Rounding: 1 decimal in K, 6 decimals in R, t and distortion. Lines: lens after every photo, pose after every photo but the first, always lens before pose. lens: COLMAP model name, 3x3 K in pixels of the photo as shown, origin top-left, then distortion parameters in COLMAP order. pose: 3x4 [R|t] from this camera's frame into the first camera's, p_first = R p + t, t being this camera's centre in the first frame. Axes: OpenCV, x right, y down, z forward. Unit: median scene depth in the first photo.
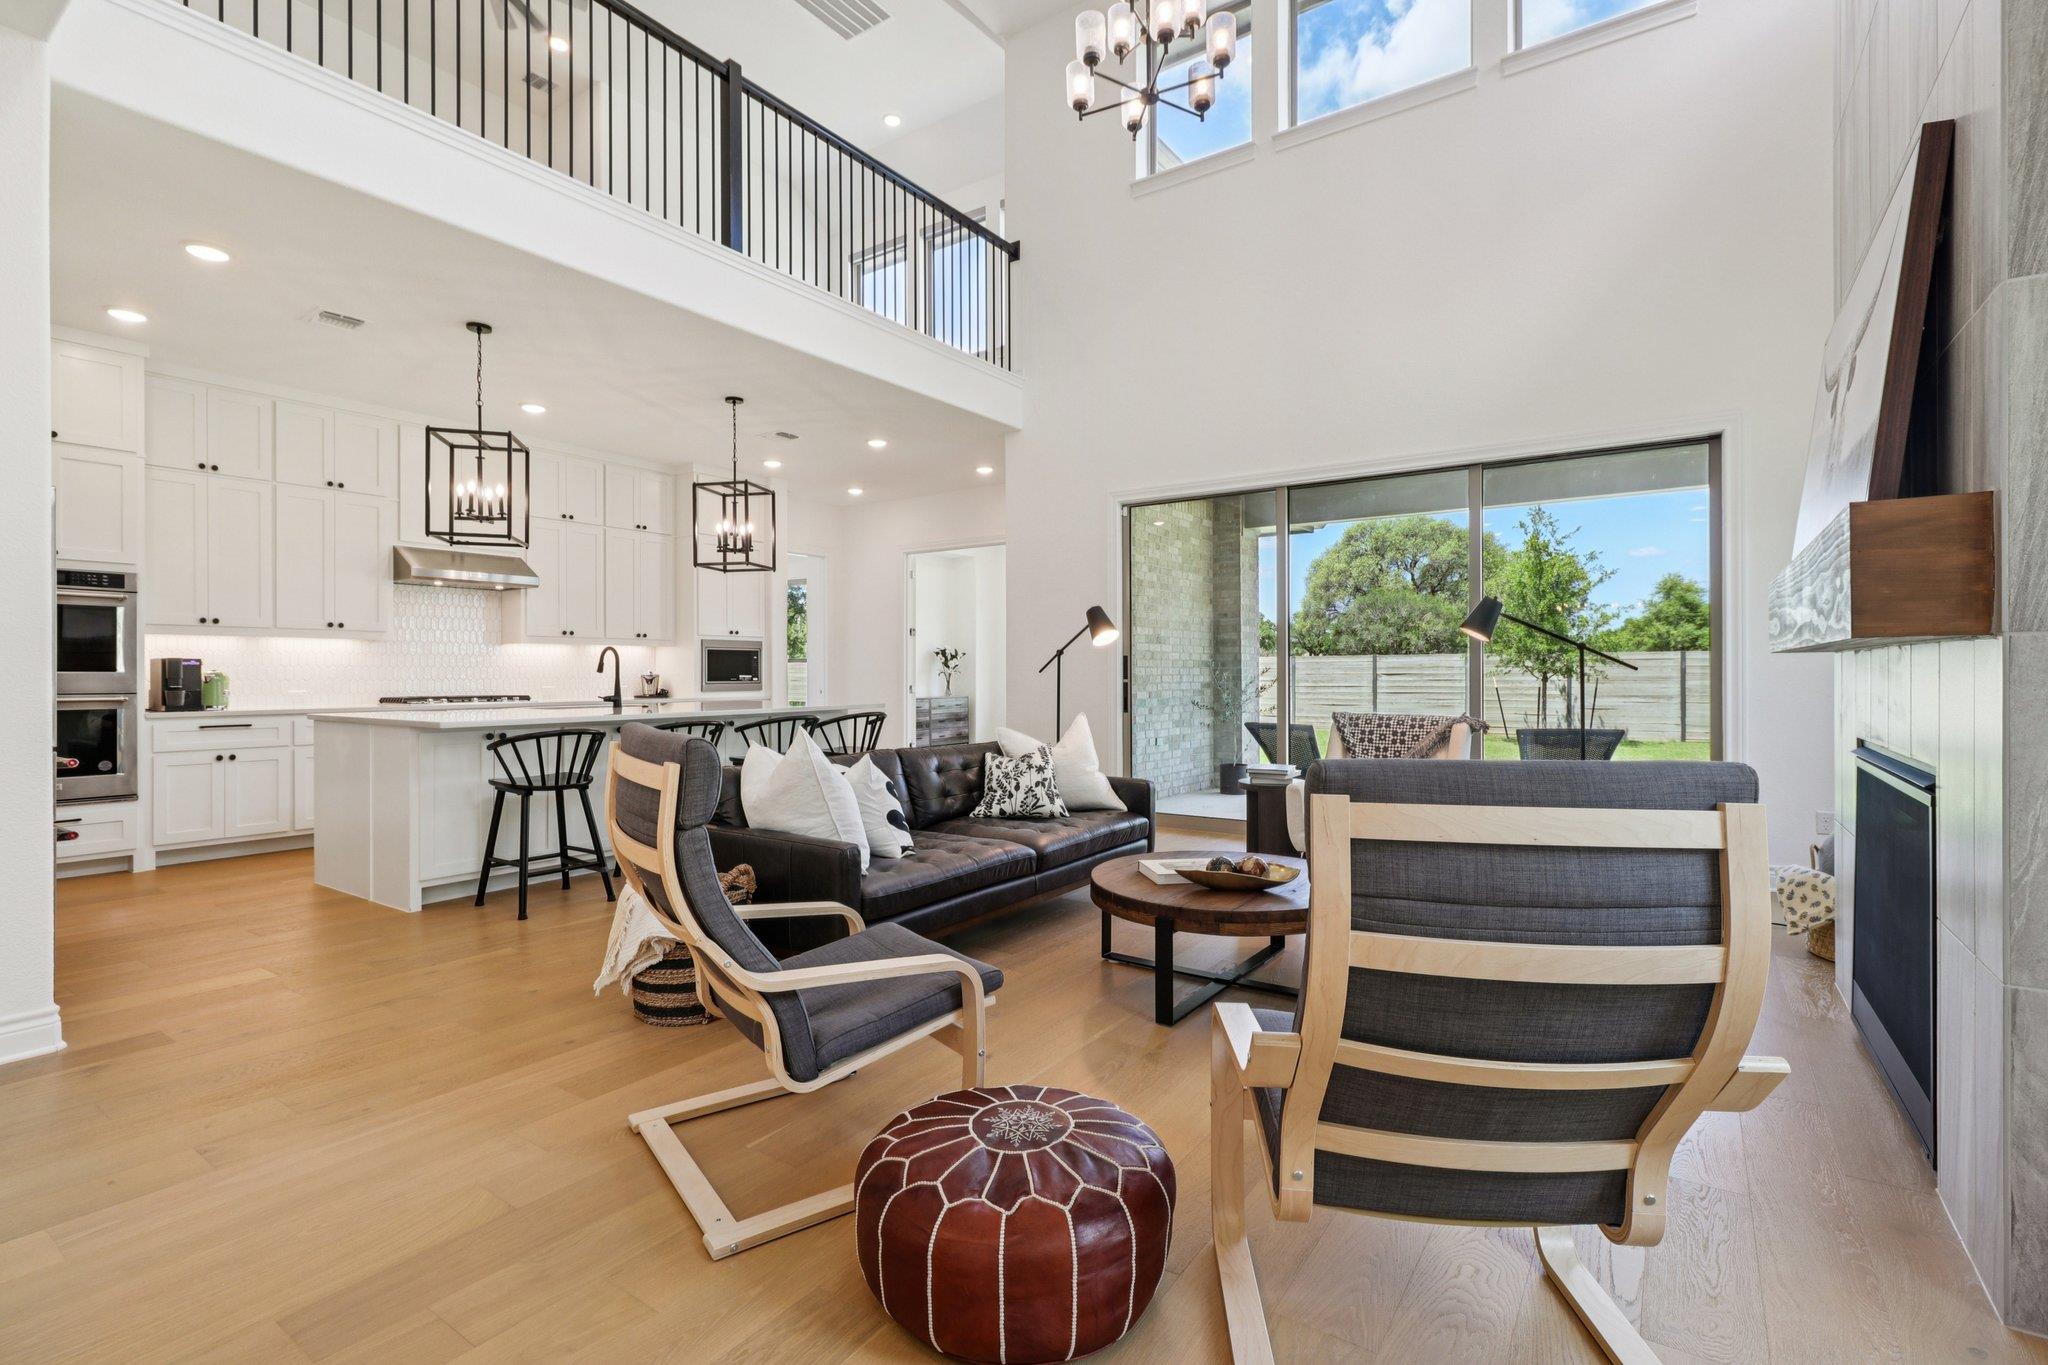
lens RADIAL K [[948.1, 0, 1023.3], [0, 948.1, 674.1], [0, 0, 1]] dist [0.002445, 0.000157]
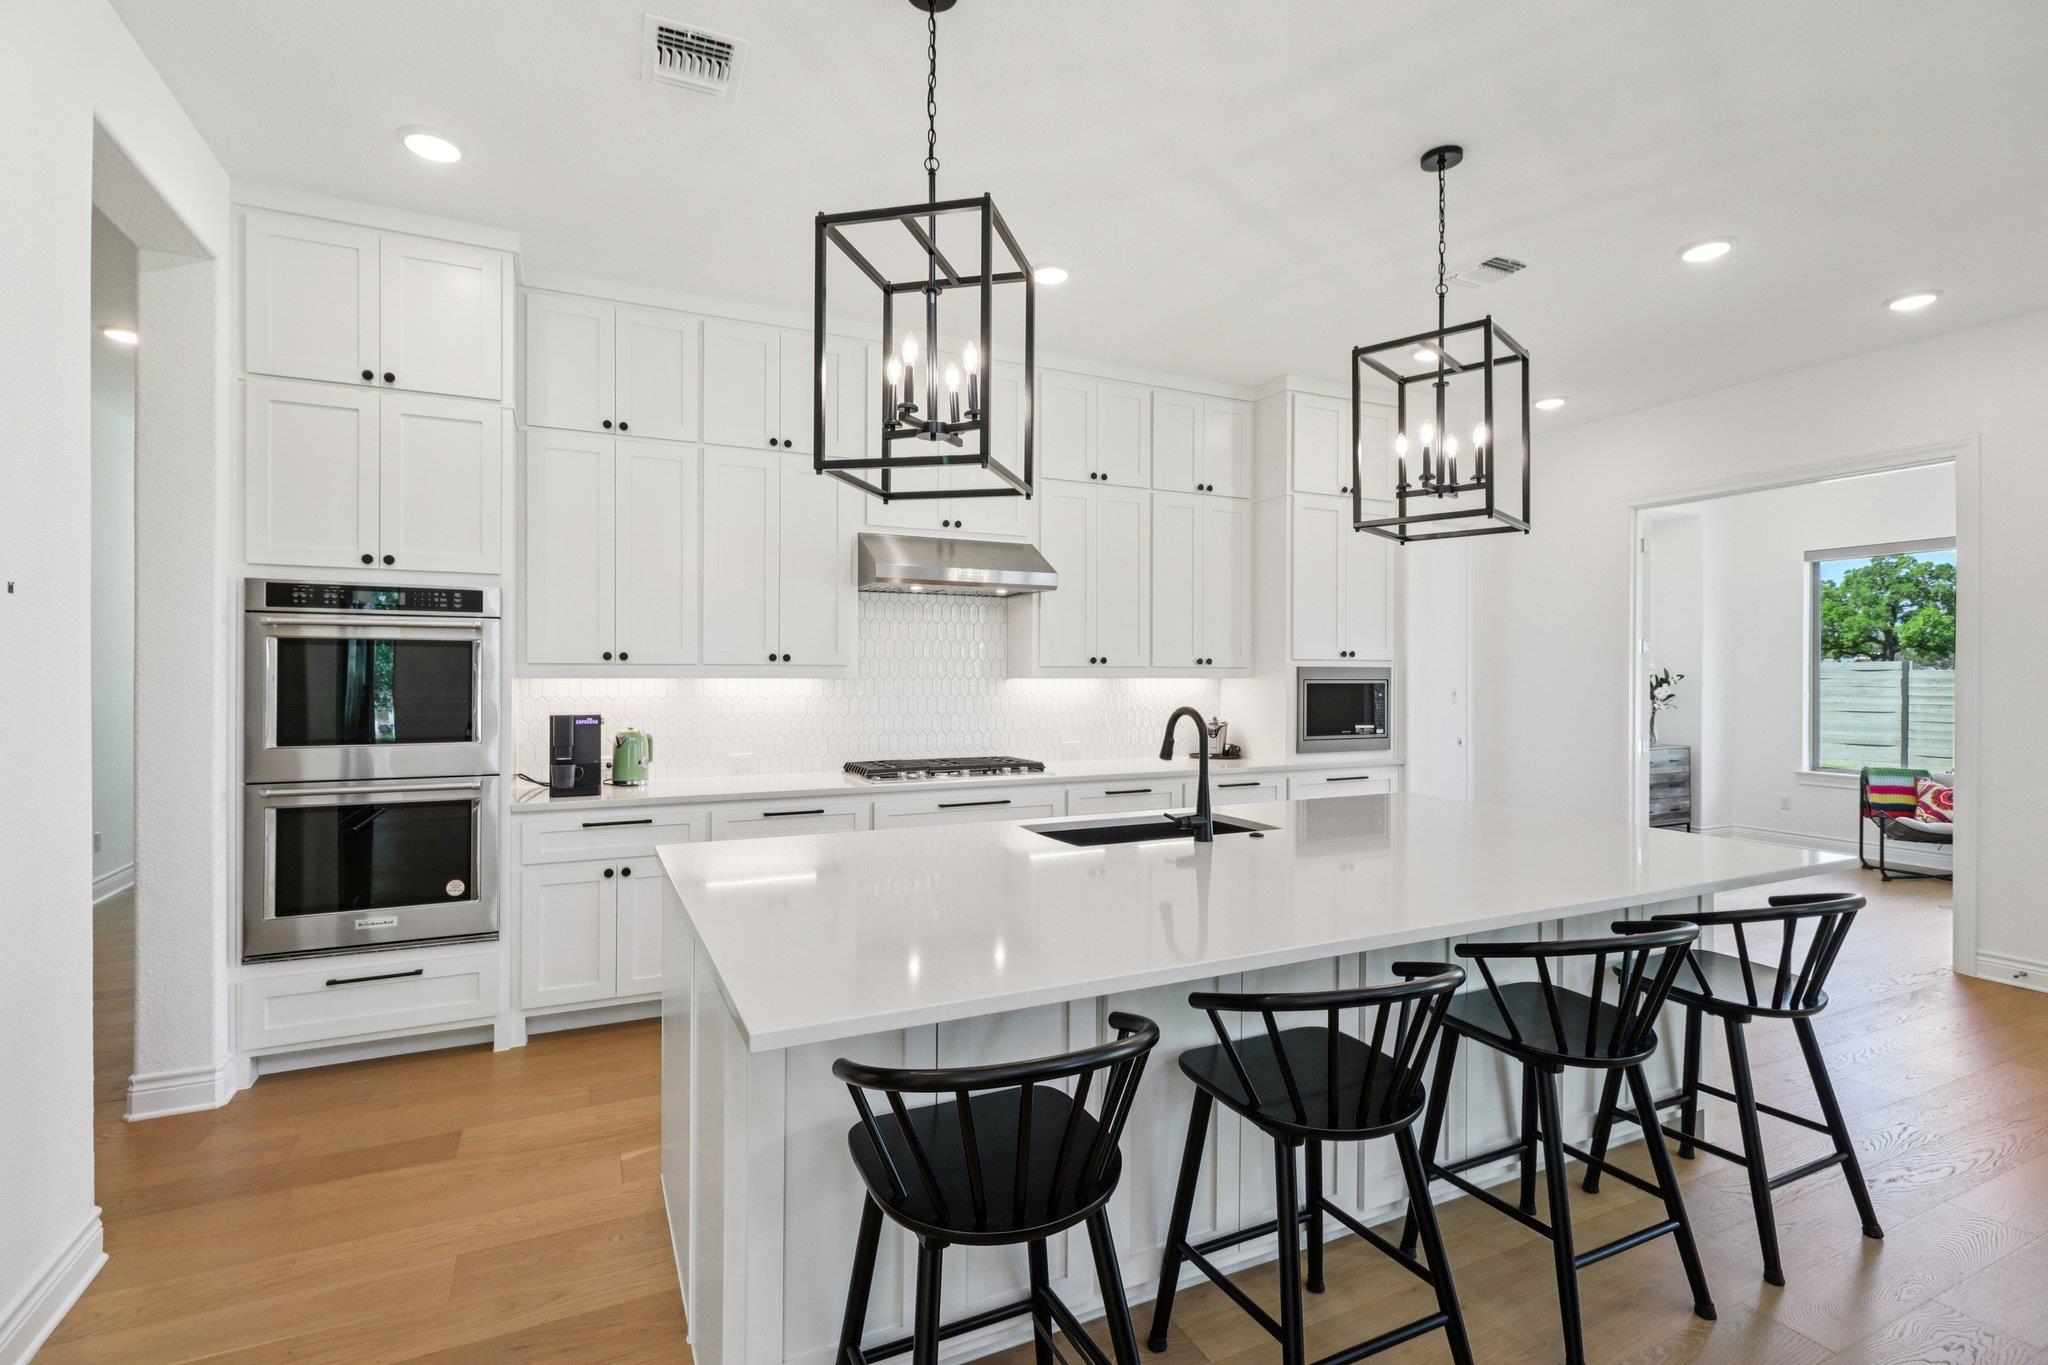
lens RADIAL K [[948.1, 0, 1031.9], [0, 948.1, 679.1], [0, 0, 1]] dist [0.002445, 0.000157]
pose [[0.875072, 0.007351, -0.483938, -0.261186], [-0.004590, 0.999966, 0.006890, -0.042958], [0.483972, -0.003808, 0.875075, 0.521932]]
